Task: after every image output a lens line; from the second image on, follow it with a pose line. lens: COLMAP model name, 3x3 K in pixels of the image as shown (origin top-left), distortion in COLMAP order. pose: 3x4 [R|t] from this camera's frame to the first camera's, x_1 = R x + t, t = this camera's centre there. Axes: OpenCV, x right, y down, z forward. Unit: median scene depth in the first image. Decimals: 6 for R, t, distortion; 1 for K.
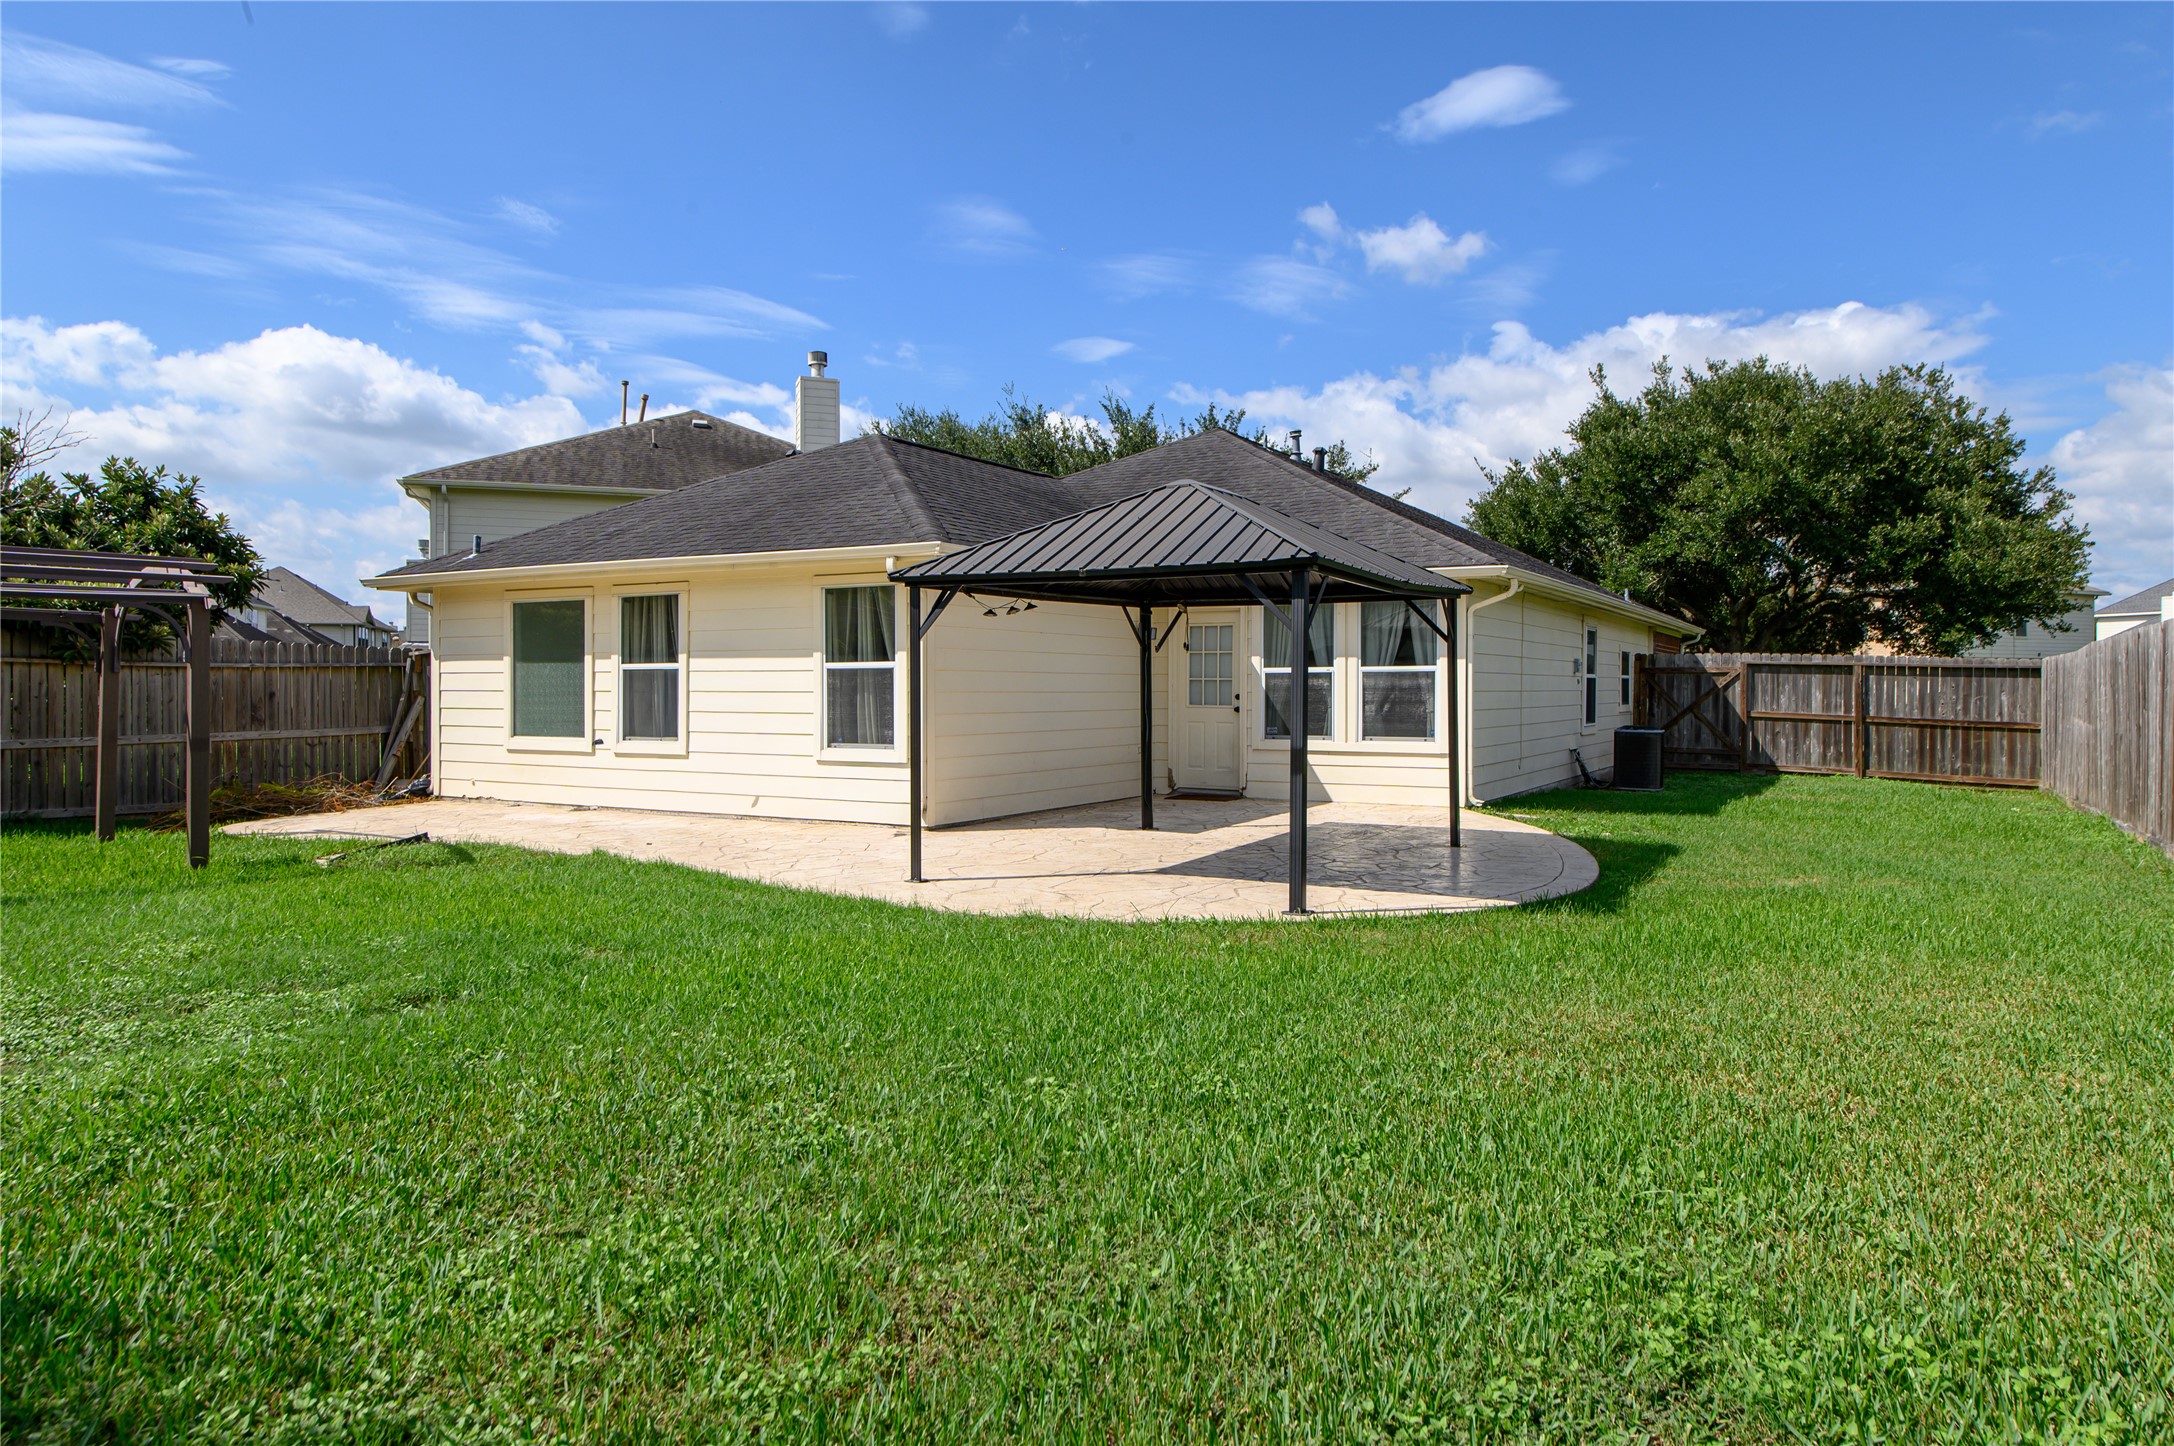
lens RADIAL K [[1380.2, 0, 1089.6], [0, 1380.2, 723.5], [0, 0, 1]] dist [0.016067, -0.001201]
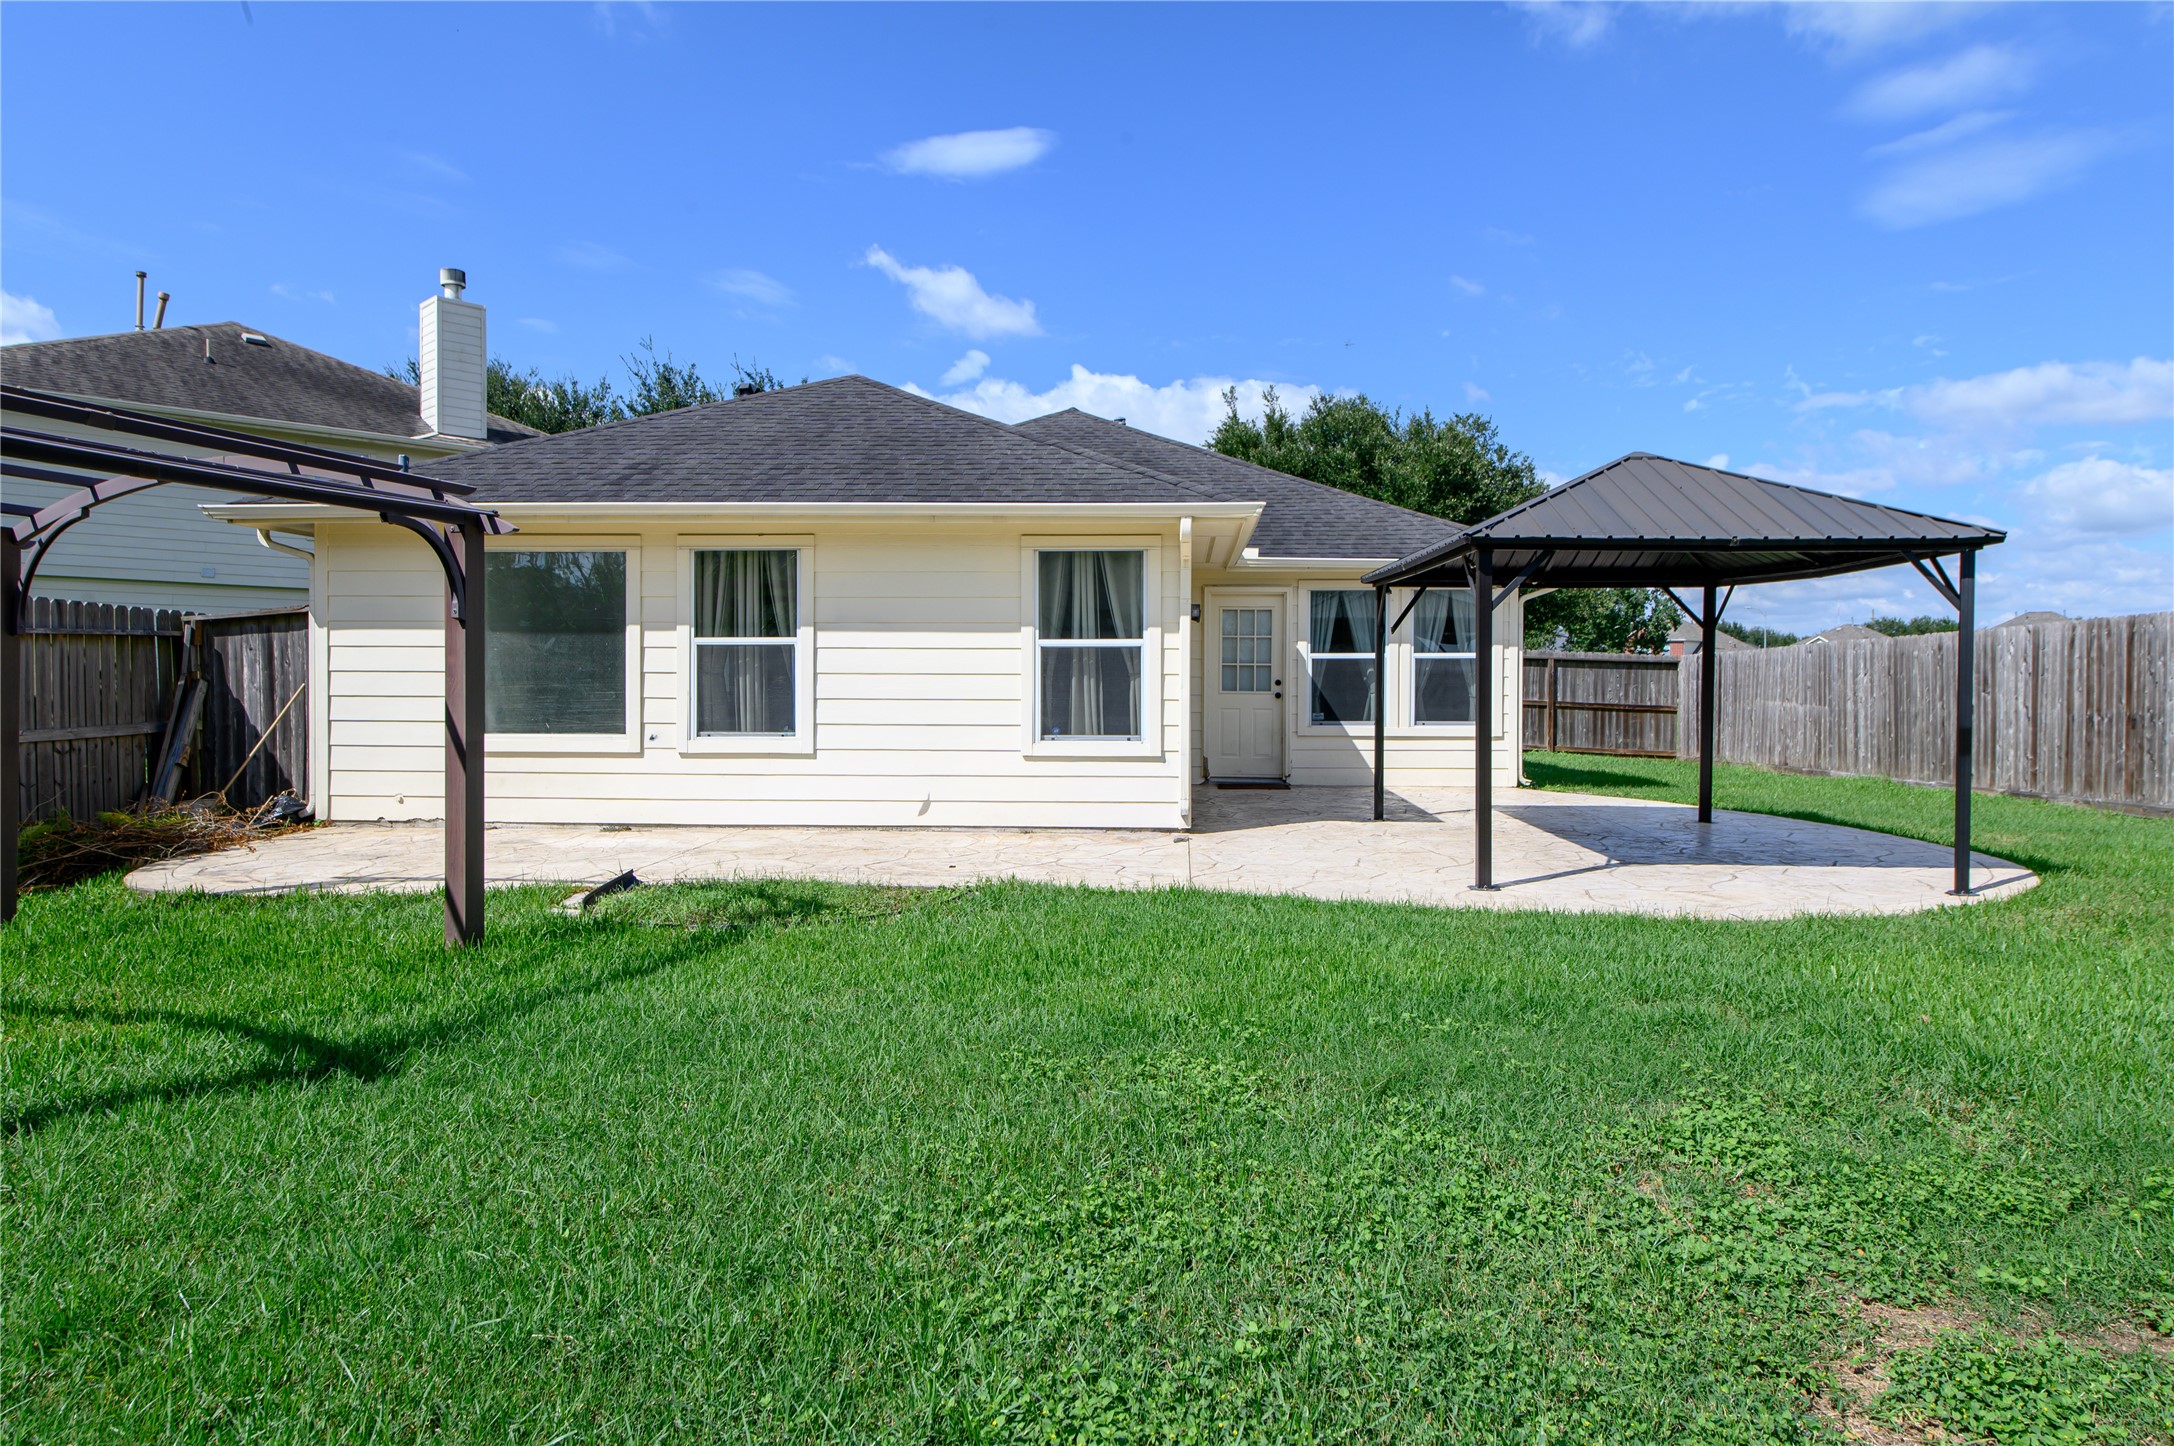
lens RADIAL K [[1321.4, 0, 1087.1], [0, 1321.4, 717.0], [0, 0, 1]] dist [-0.004504, -0.002841]
pose [[0.882504, -0.009609, 0.470207, -0.482283], [0.008337, 0.999954, 0.004788, -0.000440], [-0.470232, -0.000305, 0.882543, 0.244579]]
